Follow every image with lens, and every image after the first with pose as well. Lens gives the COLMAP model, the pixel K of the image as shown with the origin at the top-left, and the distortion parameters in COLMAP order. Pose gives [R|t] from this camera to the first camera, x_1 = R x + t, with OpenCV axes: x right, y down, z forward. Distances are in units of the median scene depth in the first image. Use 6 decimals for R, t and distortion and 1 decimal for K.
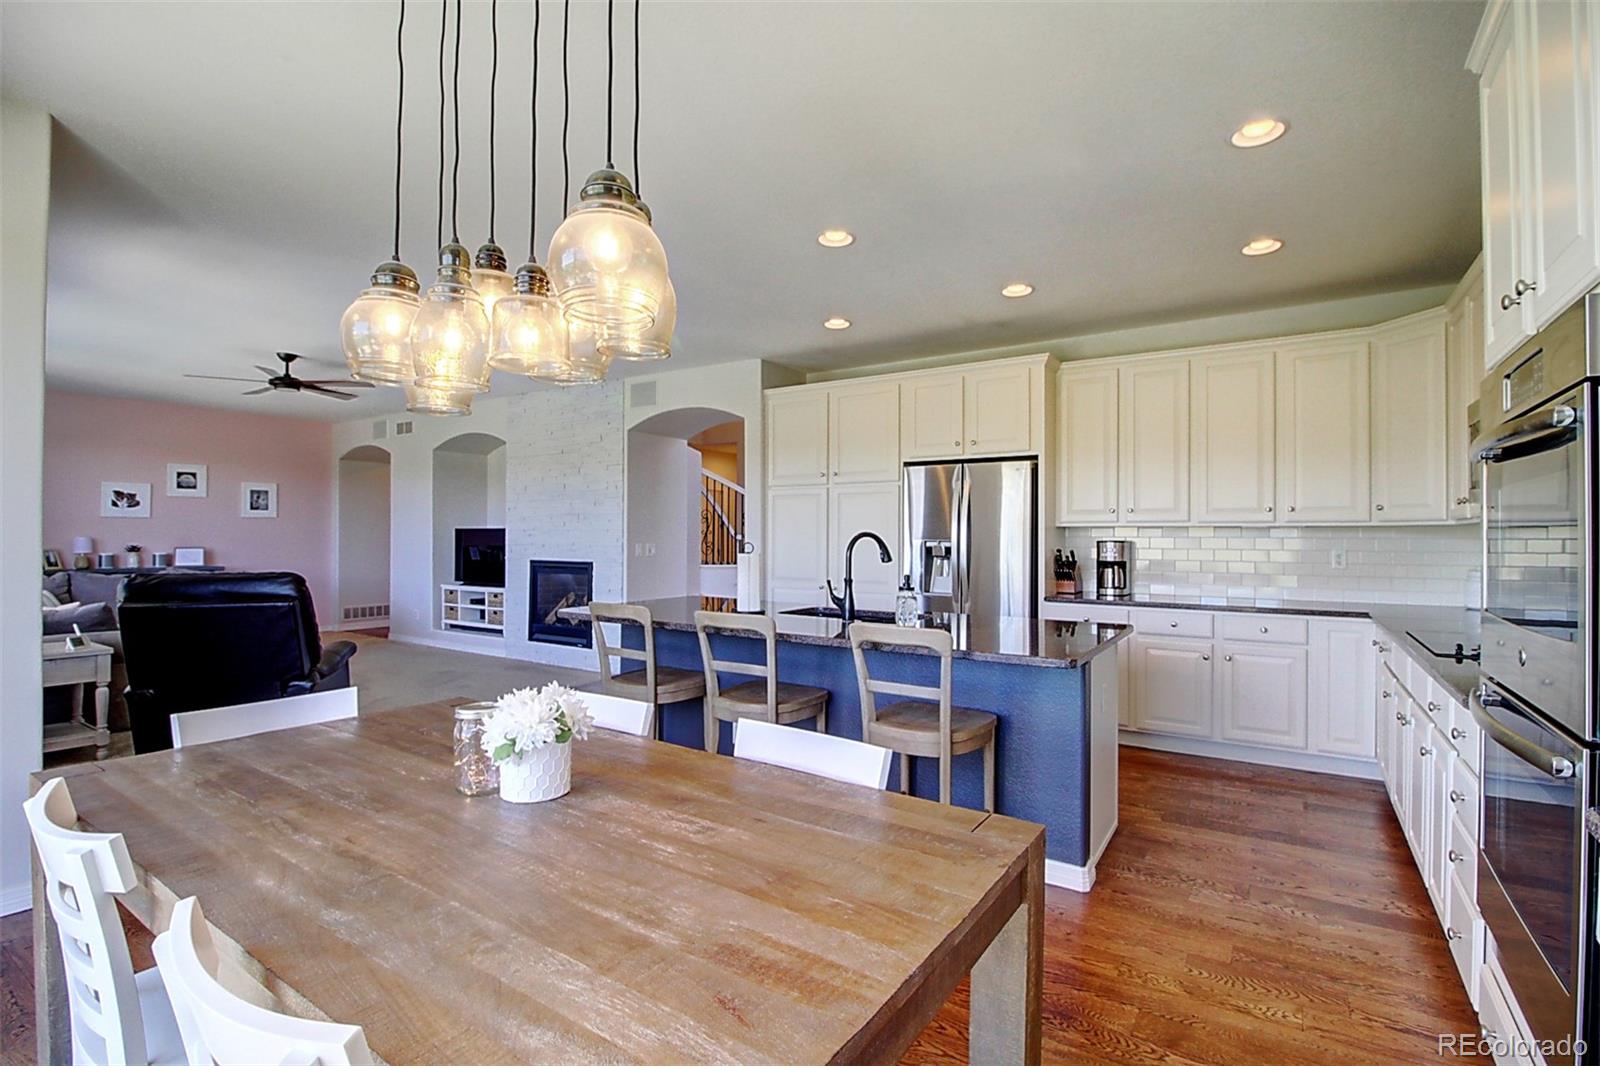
lens RADIAL K [[755.9, 0, 812.3], [0, 755.9, 532.1], [0, 0, 1]] dist [-0.003835, -0.011711]
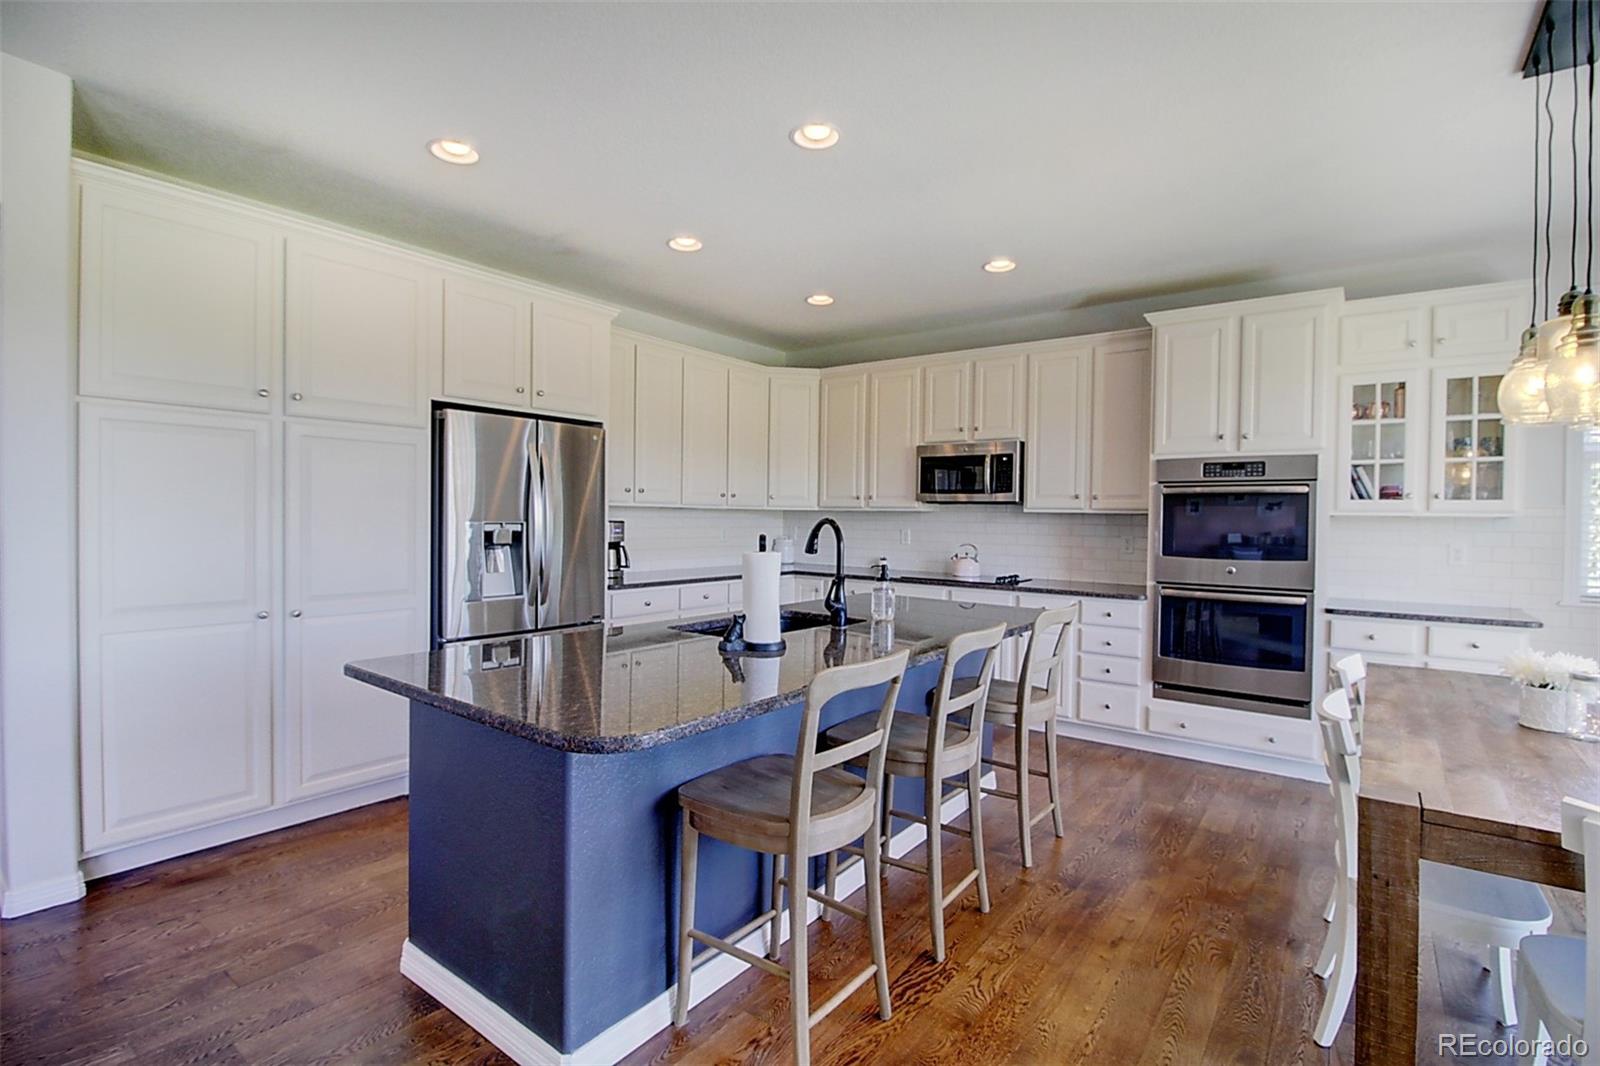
lens RADIAL K [[755.9, 0, 804.9], [0, 755.9, 532.0], [0, 0, 1]] dist [-0.003835, -0.011711]
pose [[0.062204, -0.022182, 0.997817, -0.548197], [-0.017702, 0.999571, 0.023324, -0.001280], [-0.997906, -0.019114, 0.061784, 0.699651]]
